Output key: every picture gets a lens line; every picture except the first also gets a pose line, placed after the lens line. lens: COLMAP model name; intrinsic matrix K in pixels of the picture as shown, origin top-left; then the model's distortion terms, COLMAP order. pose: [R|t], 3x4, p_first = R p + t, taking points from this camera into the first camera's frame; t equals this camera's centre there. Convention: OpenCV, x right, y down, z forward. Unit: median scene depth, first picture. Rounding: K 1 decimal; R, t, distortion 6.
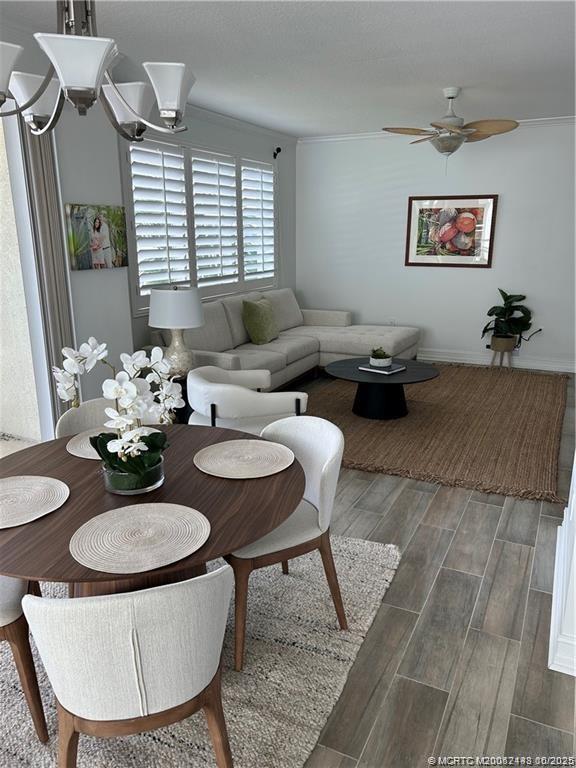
lens RADIAL K [[582.3, 0, 285.6], [0, 582.3, 382.7], [0, 0, 1]] dist [0.032020, -0.011195]
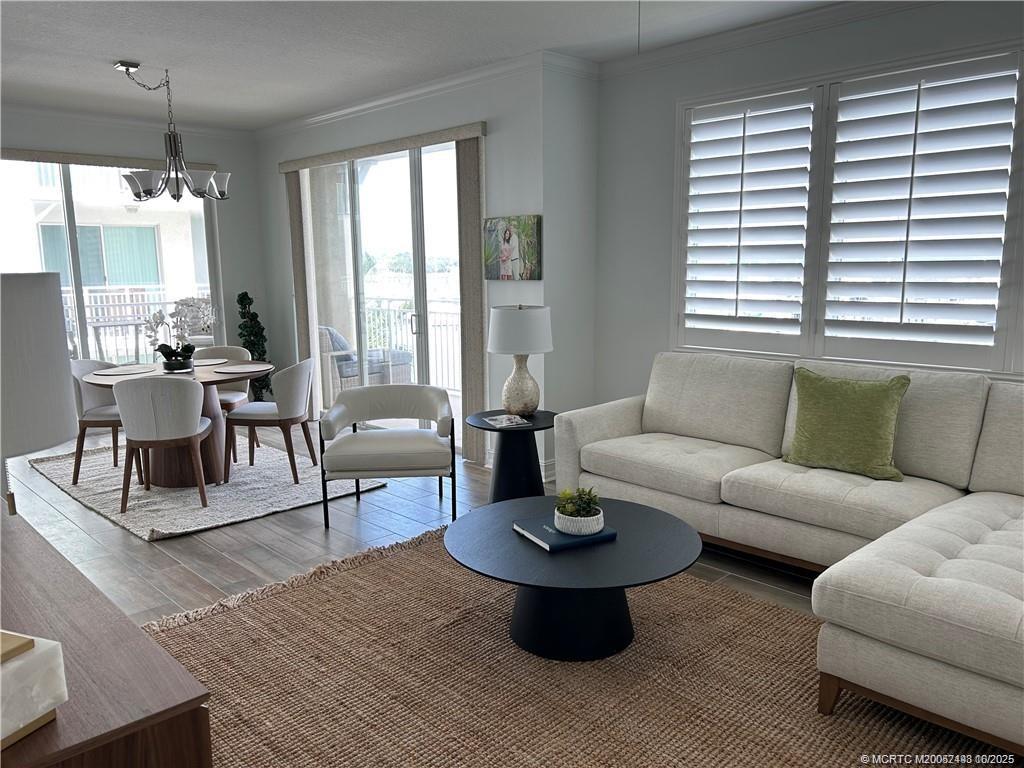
lens RADIAL K [[776.5, 0, 508.8], [0, 776.5, 391.2], [0, 0, 1]] dist [0.032020, -0.011195]
pose [[-0.333910, 0.172797, -0.926631, 0.942900], [-0.219201, 0.941868, 0.254628, -0.356122], [0.916763, 0.288141, -0.276622, 1.433073]]
